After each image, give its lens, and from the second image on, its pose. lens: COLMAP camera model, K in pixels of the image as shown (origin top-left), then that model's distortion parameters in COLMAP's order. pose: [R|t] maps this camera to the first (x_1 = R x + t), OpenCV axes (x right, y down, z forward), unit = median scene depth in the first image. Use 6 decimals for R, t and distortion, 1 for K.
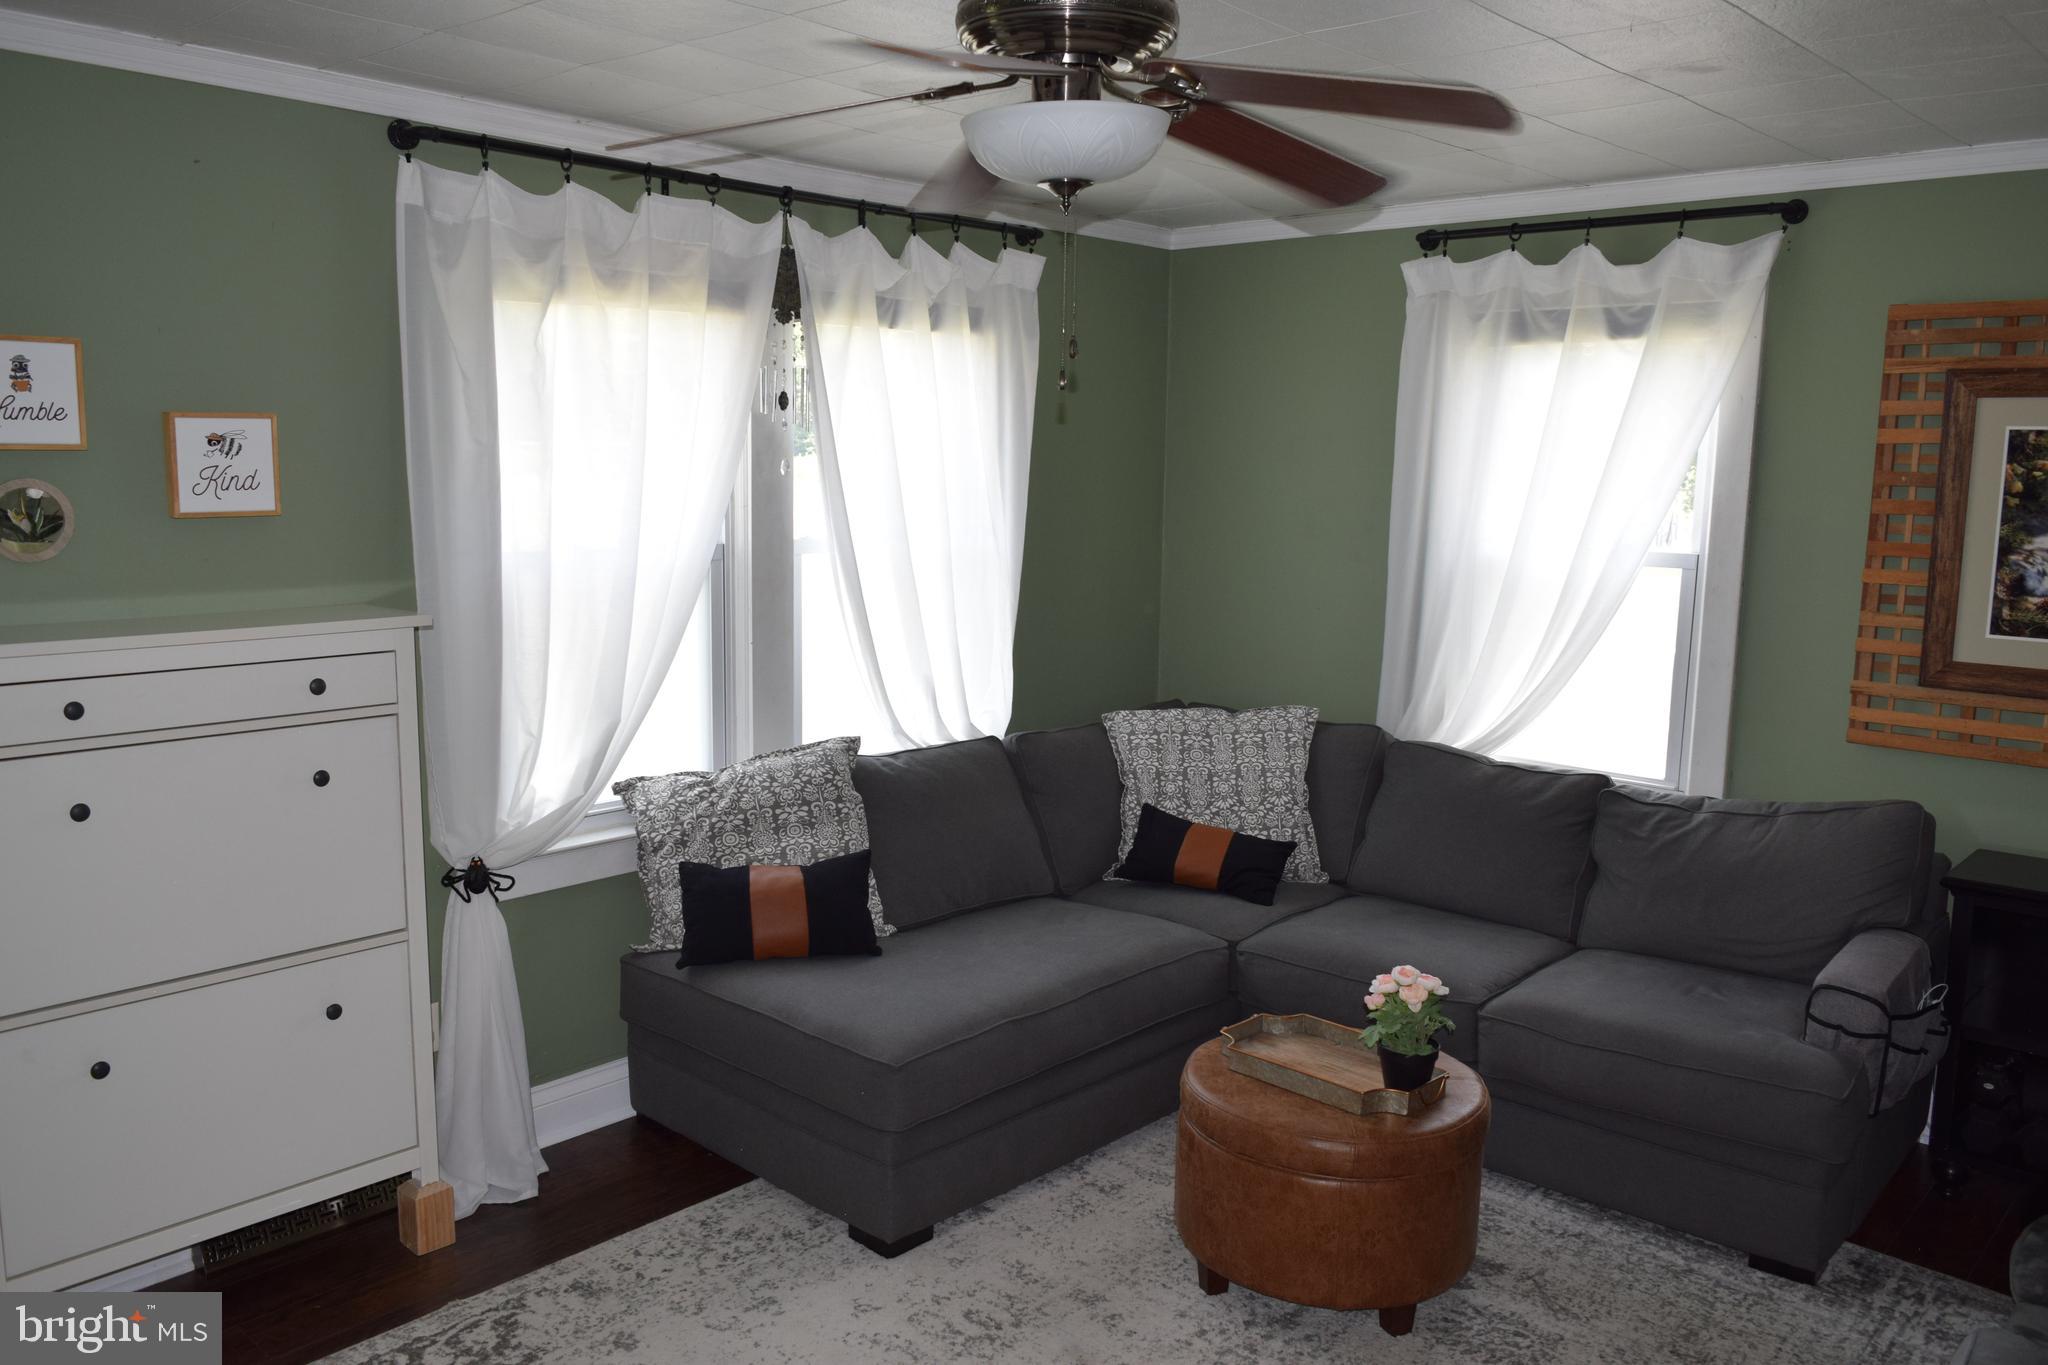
lens RADIAL K [[1595.2, 0, 1013.0], [0, 1595.2, 686.0], [0, 0, 1]] dist [-0.009686, 0.008400]
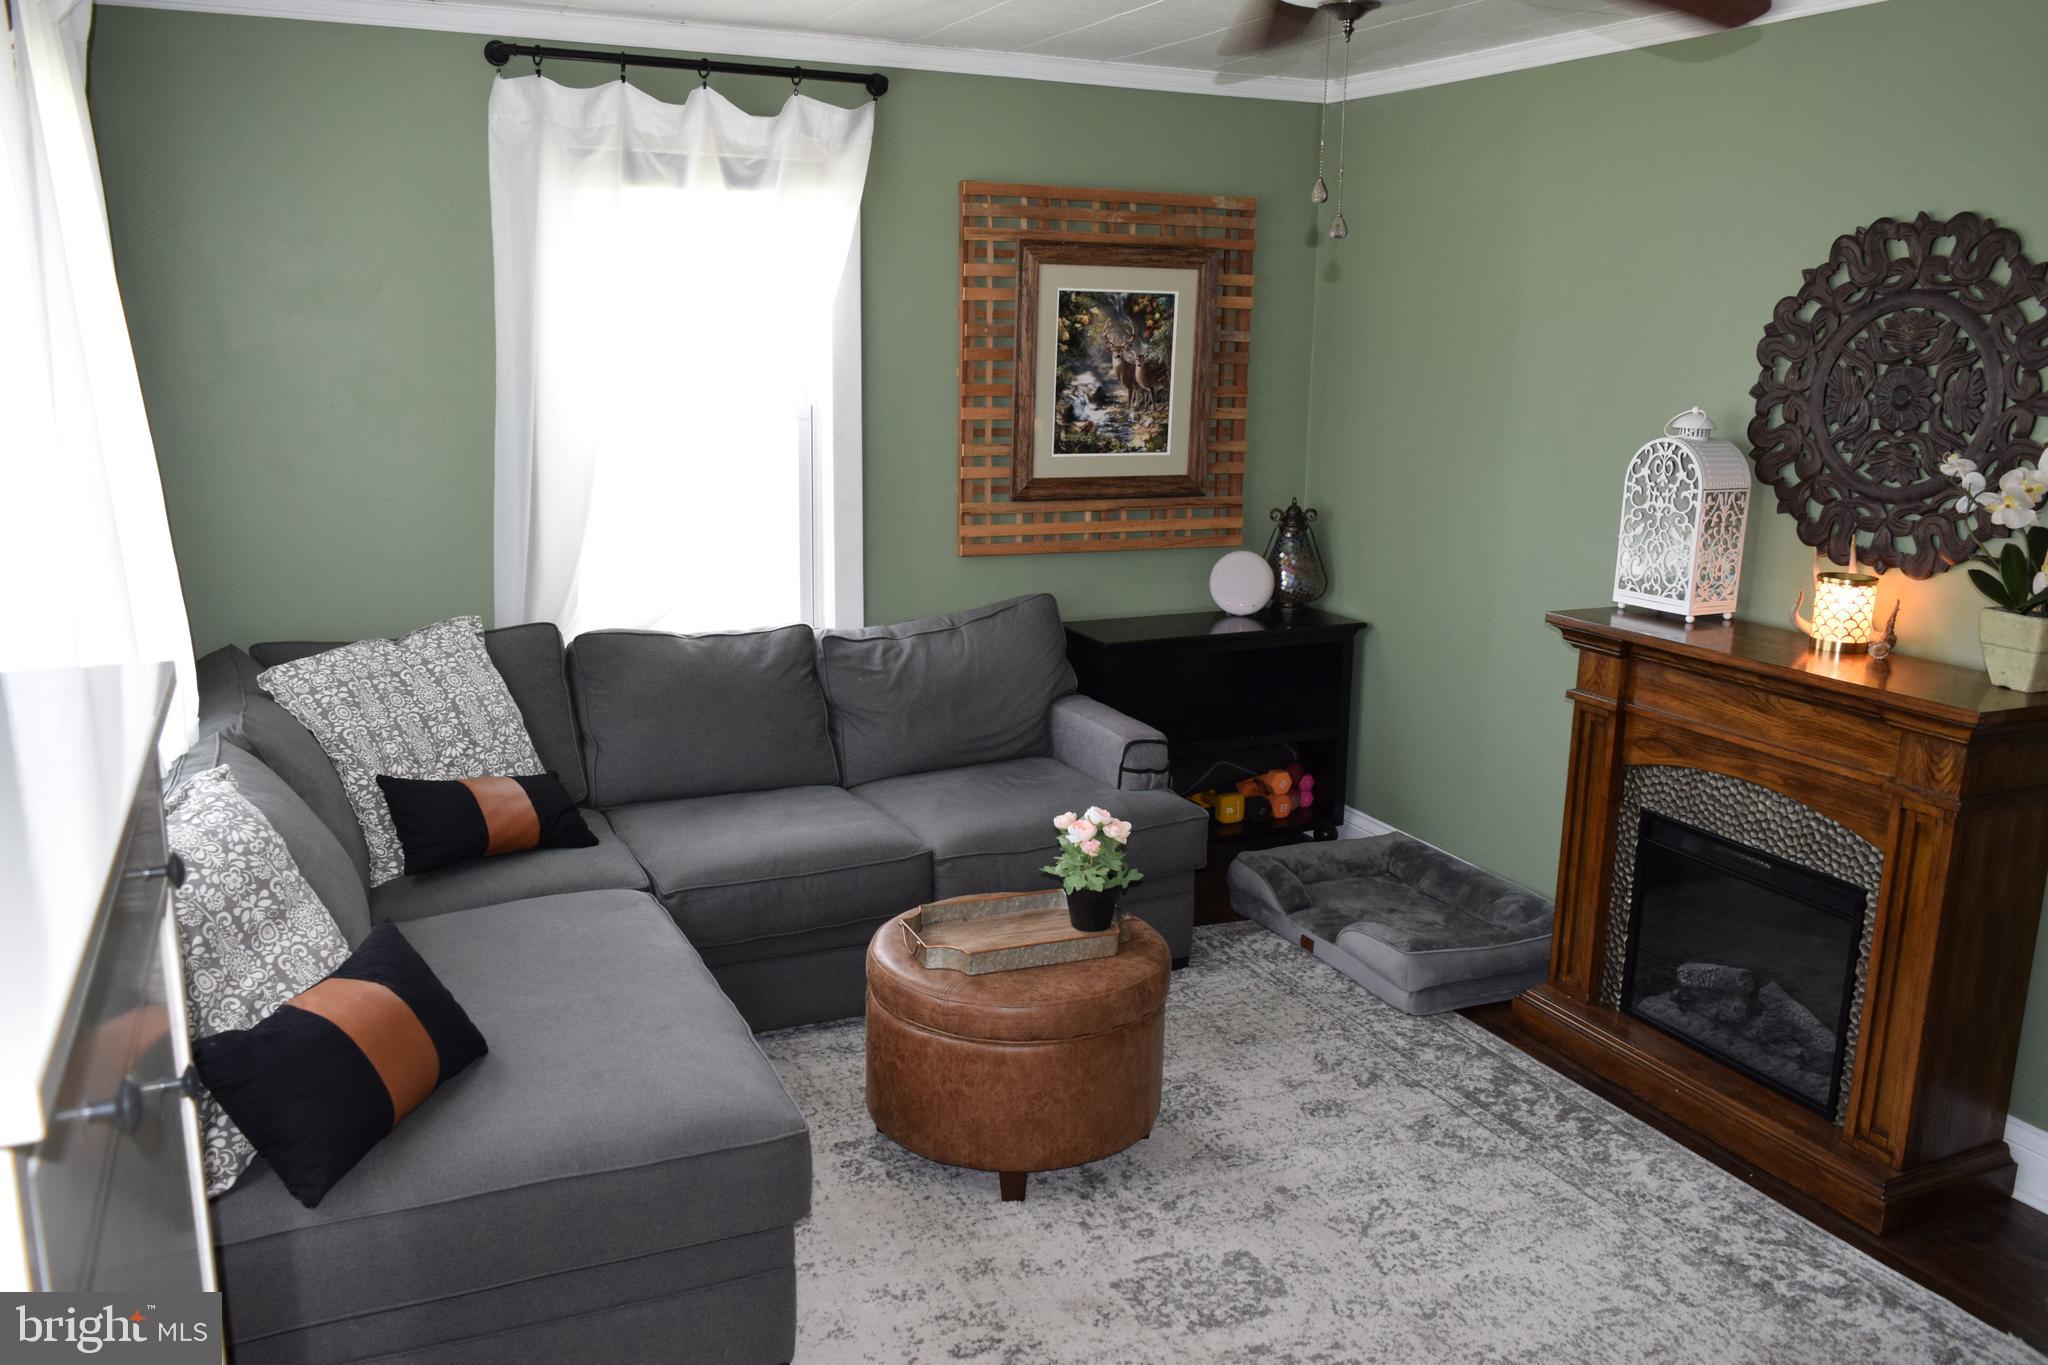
lens RADIAL K [[1595.2, 0, 1014.5], [0, 1595.2, 688.7], [0, 0, 1]] dist [-0.009686, 0.008400]
pose [[0.395775, -0.208723, 0.894313, -0.553786], [0.126209, 0.976951, 0.172157, -0.069737], [-0.909633, 0.044735, 0.412996, 0.490101]]
